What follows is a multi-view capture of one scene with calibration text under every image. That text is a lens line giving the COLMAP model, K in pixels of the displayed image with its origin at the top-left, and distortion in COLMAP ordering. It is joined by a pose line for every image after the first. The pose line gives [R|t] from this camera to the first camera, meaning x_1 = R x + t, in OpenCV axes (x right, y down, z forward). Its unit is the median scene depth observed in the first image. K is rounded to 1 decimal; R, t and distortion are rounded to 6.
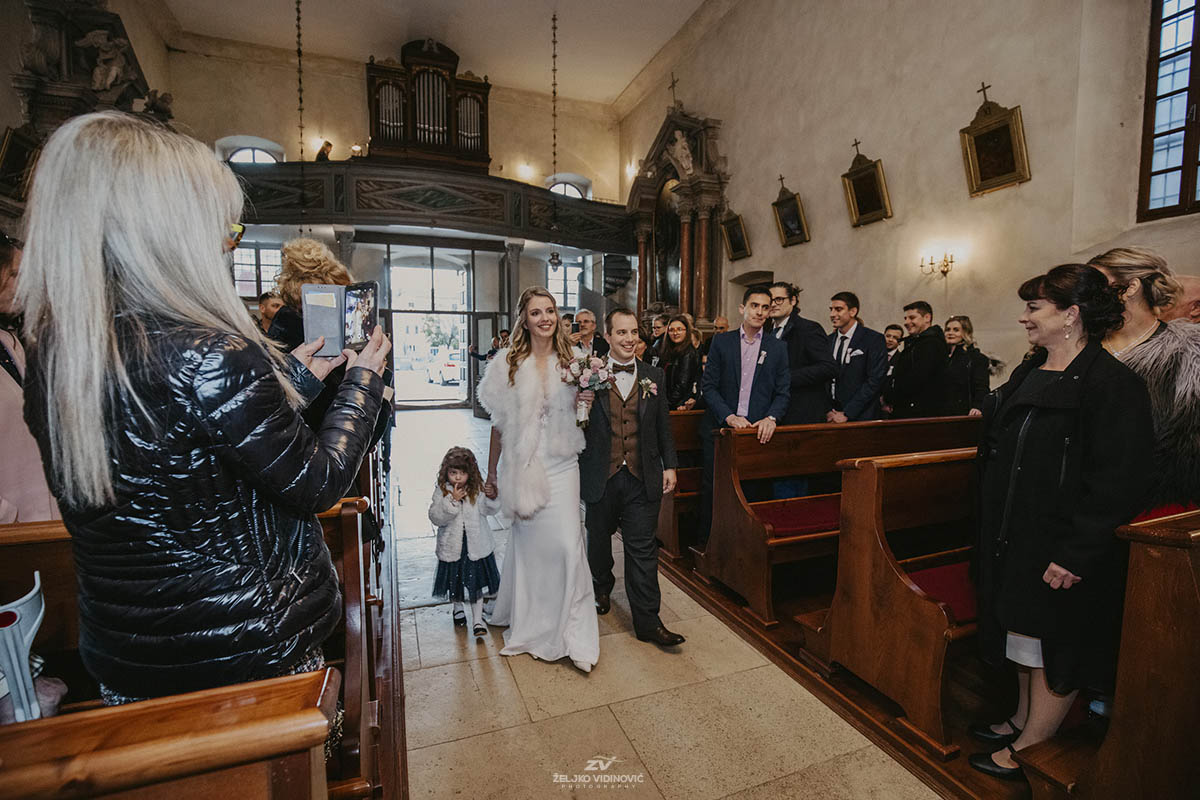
lens RADIAL K [[551.7, 0, 600.9], [0, 551.7, 403.8], [0, 0, 1]] dist [-0.039041, 0.008744]
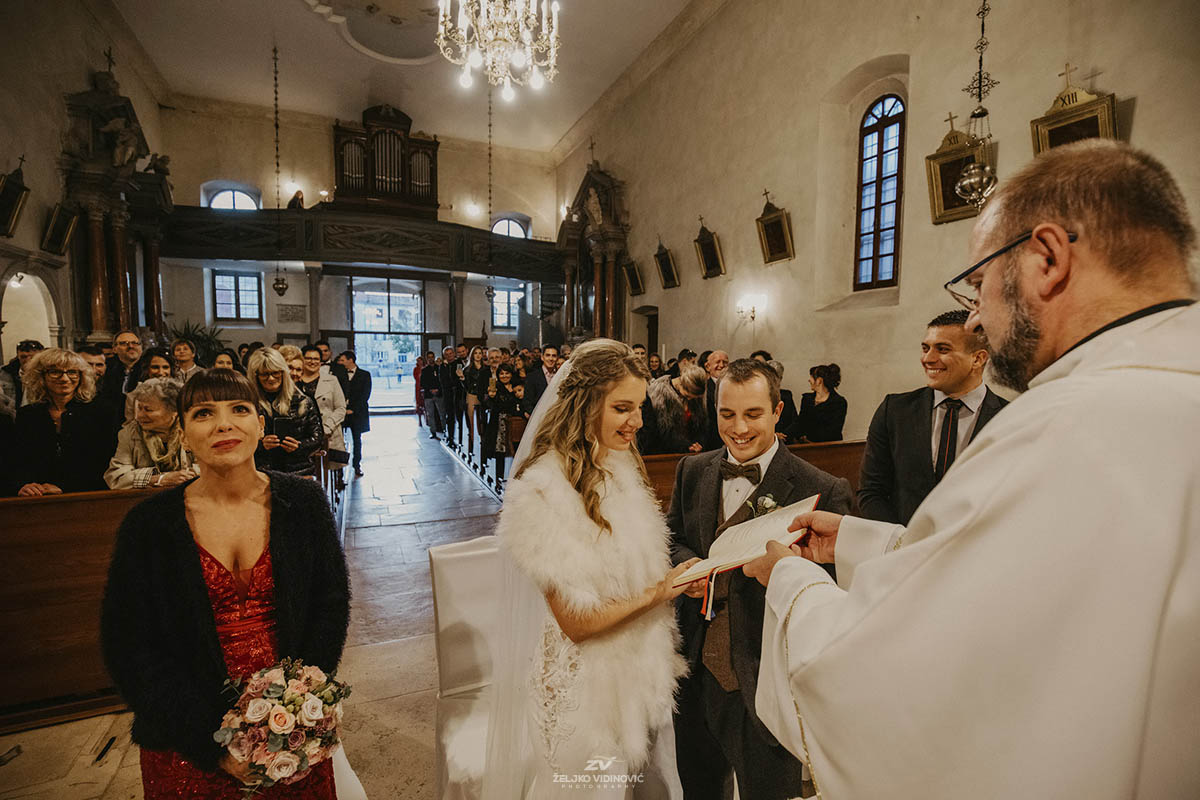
lens RADIAL K [[551.7, 0, 600.9], [0, 551.7, 403.8], [0, 0, 1]] dist [-0.039041, 0.008744]
pose [[0.998763, 0.002000, 0.049687, 0.096758], [-0.001480, 0.999944, -0.010489, -0.003411], [-0.049705, 0.010402, 0.998710, -0.212190]]
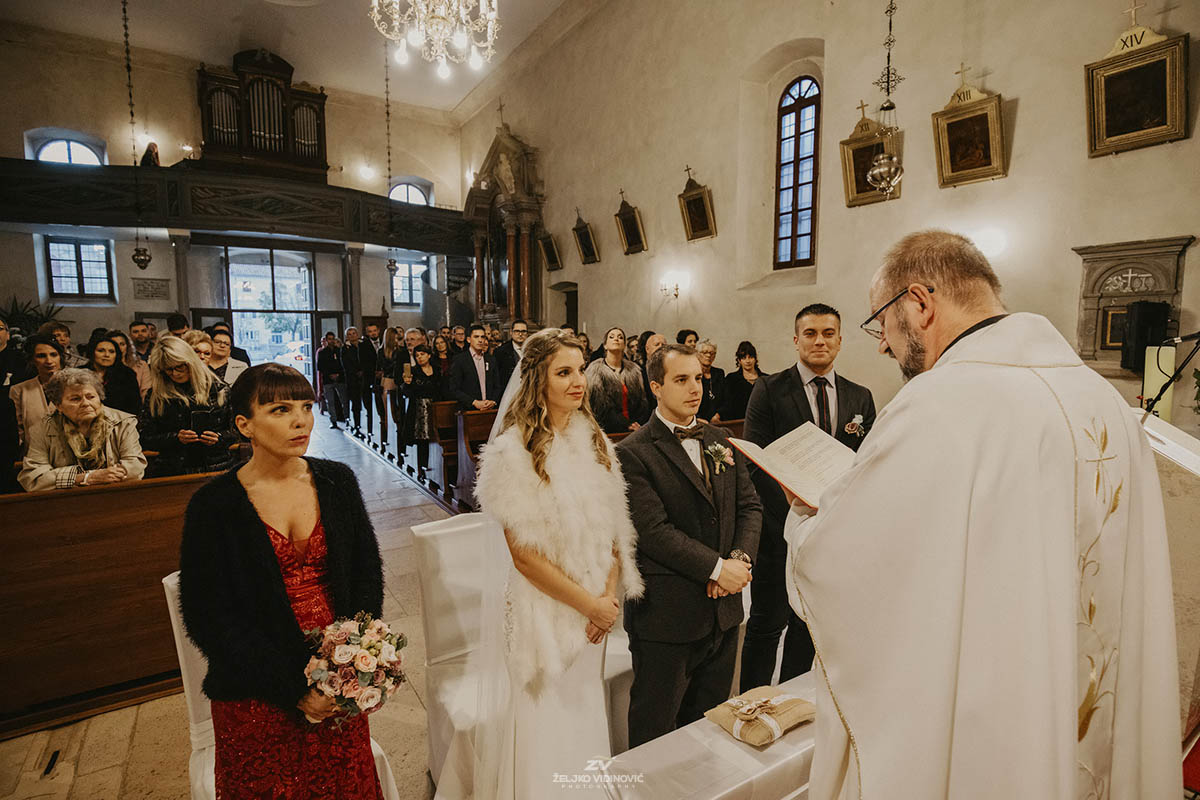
lens RADIAL K [[595.8, 0, 600.0], [0, 595.8, 400.0], [0, 0, 1]] dist [-0.030700, 0.007270]
pose [[0.978910, -0.025216, 0.202728, 0.073426], [0.022244, 0.999609, 0.016925, -0.003866], [-0.203075, -0.012058, 0.979089, -0.242265]]
